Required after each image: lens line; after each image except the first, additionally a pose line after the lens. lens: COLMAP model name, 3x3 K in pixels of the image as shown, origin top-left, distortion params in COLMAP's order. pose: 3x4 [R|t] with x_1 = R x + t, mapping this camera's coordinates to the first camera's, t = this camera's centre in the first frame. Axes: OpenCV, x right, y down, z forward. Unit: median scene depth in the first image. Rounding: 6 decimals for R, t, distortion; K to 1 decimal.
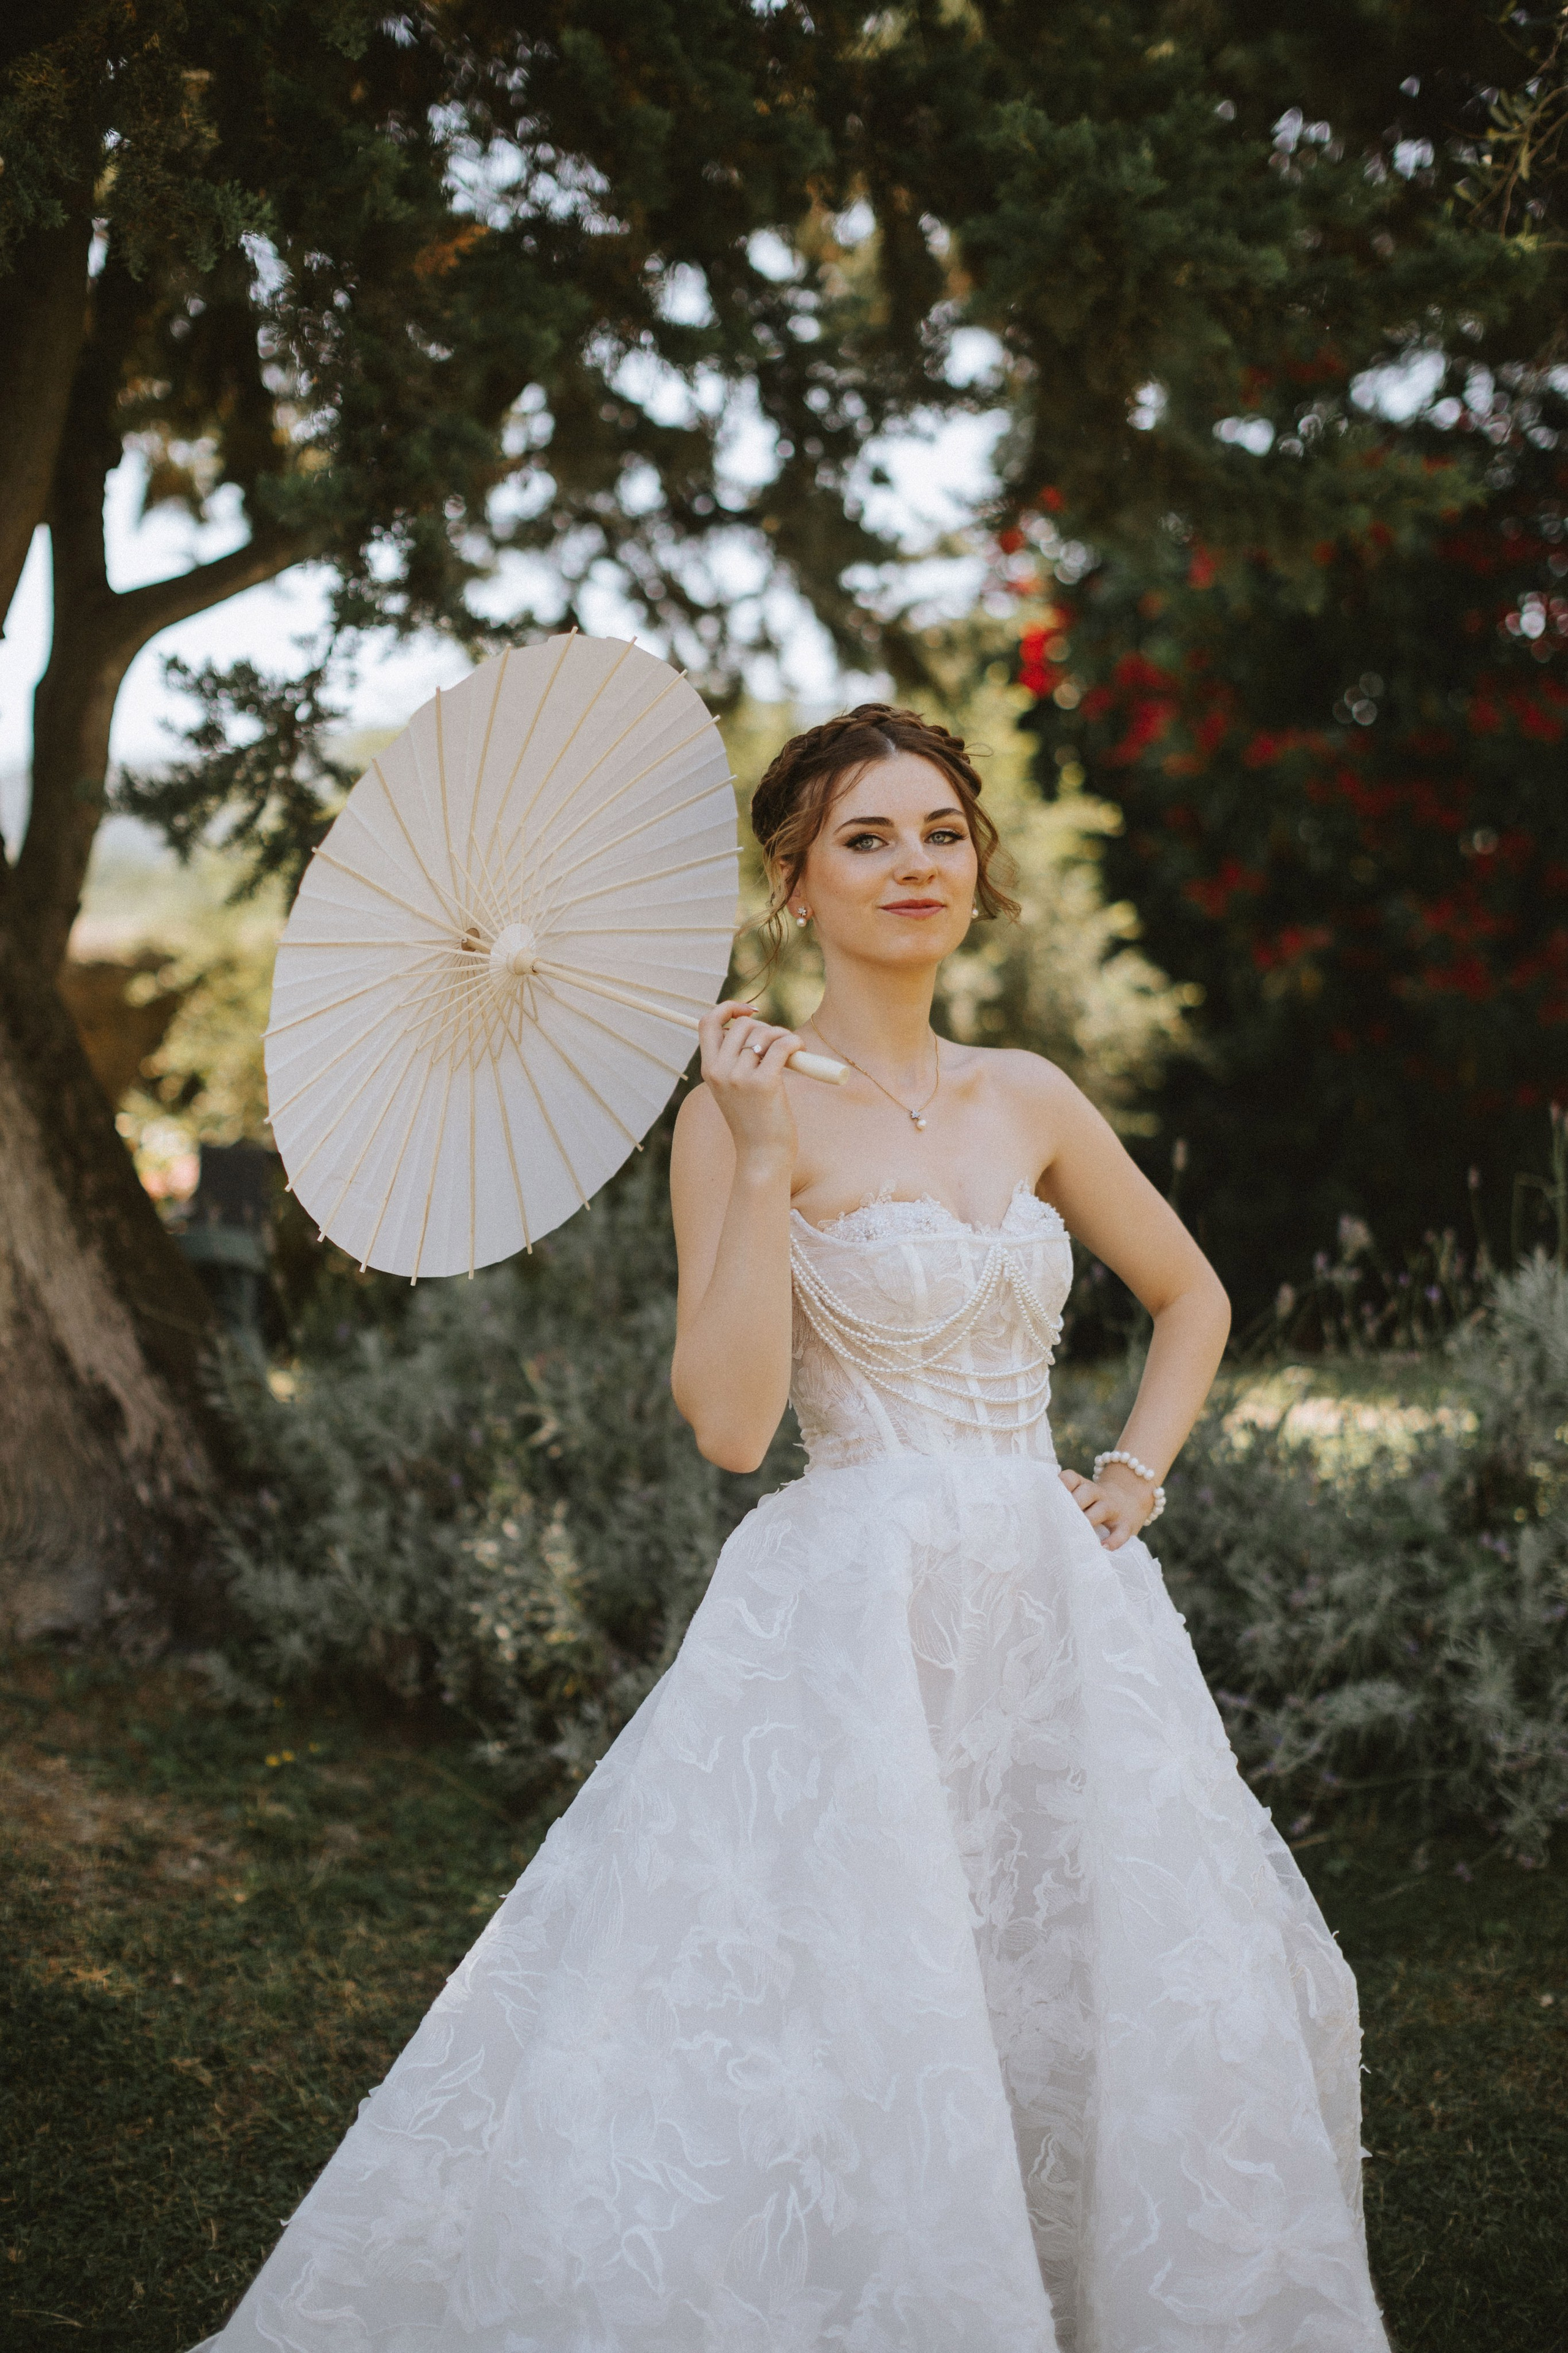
lens RADIAL K [[3455.6, 0, 797.4], [0, 3455.6, 1175.3], [0, 0, 1]] dist [-0.059875, 0.000000]
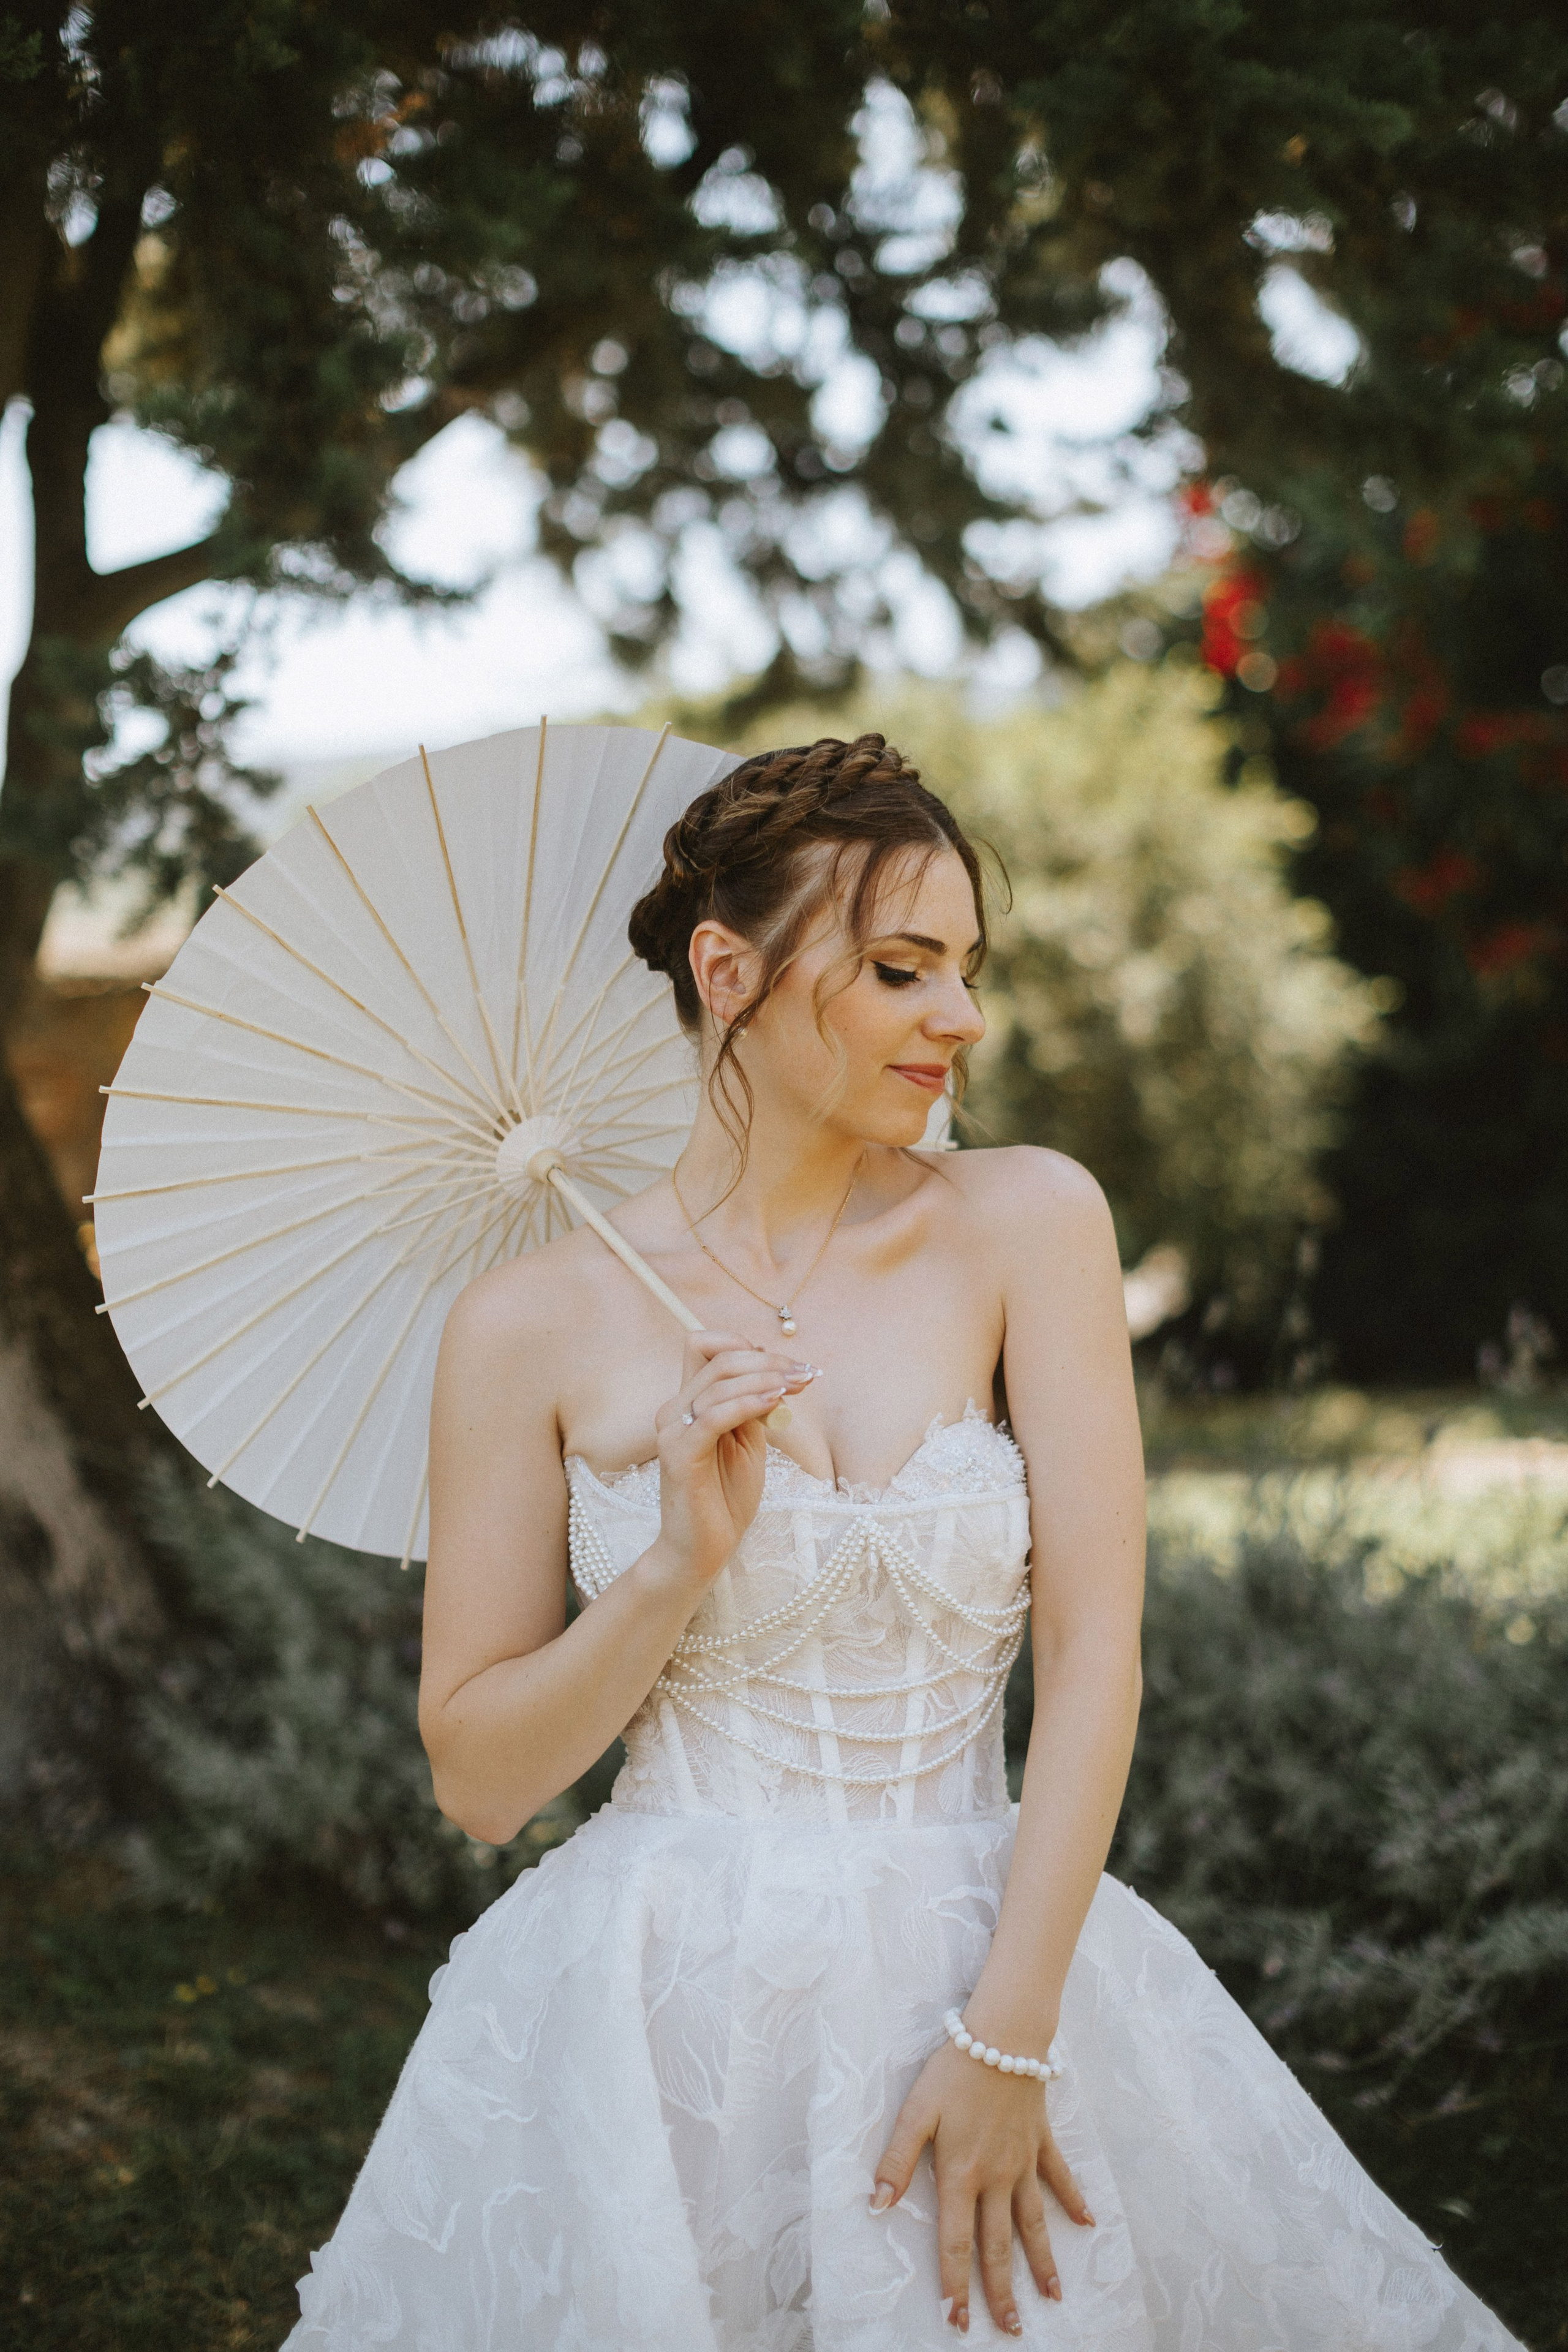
lens RADIAL K [[3454.4, 0, 872.1], [0, 3454.4, 1087.9], [0, 0, 1]] dist [-0.059875, 0.000000]
pose [[0.998472, -0.010545, -0.054238, 0.054002], [0.009431, 0.999740, -0.020761, -0.024363], [0.054443, 0.020218, 0.998312, 0.189217]]
